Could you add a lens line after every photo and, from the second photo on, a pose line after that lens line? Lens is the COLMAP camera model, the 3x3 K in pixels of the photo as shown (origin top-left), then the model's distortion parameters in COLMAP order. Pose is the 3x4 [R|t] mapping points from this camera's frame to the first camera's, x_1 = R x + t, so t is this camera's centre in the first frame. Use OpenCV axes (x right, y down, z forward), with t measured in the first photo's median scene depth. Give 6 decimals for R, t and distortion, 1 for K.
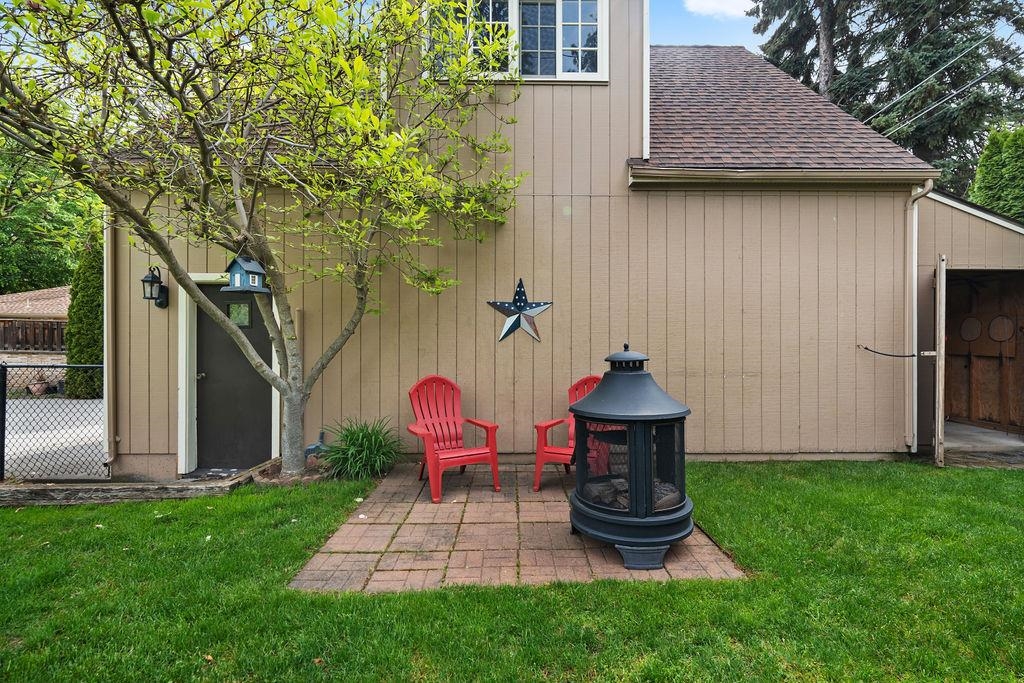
lens RADIAL K [[405.2, 0, 512.8], [0, 405.2, 345.8], [0, 0, 1]] dist [0.000514, 0.000091]
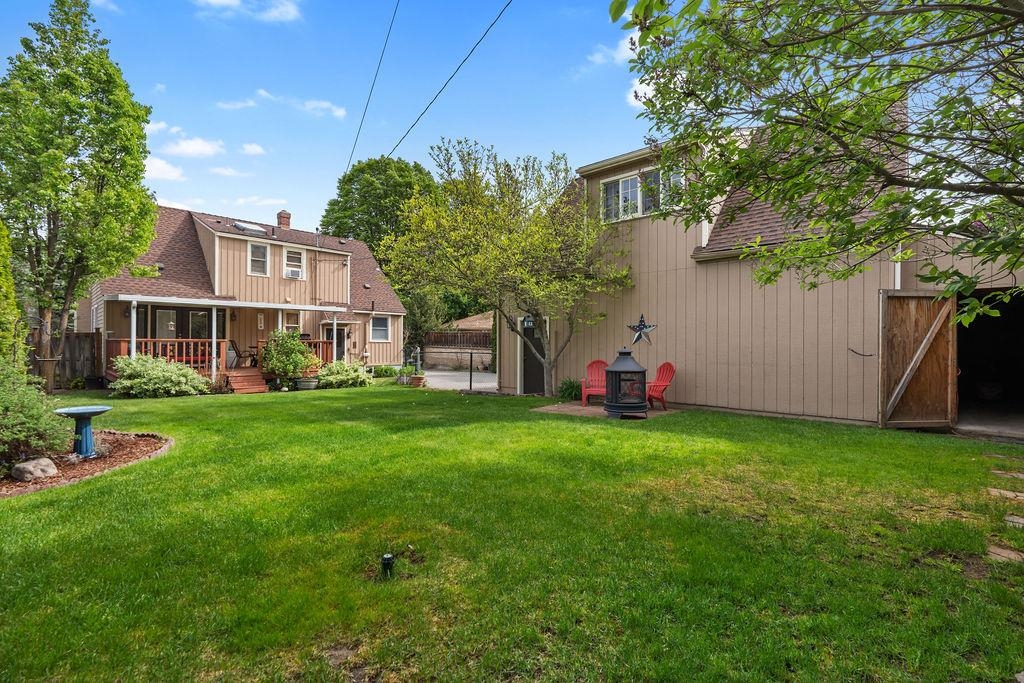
lens RADIAL K [[451.2, 0, 512.1], [0, 451.2, 333.8], [0, 0, 1]] dist [-0.000603, 0.000224]
pose [[0.727458, -0.012072, -0.686046, 1.096974], [-0.005638, 0.999706, -0.023570, -0.008220], [0.686129, 0.021014, 0.727176, -1.092430]]
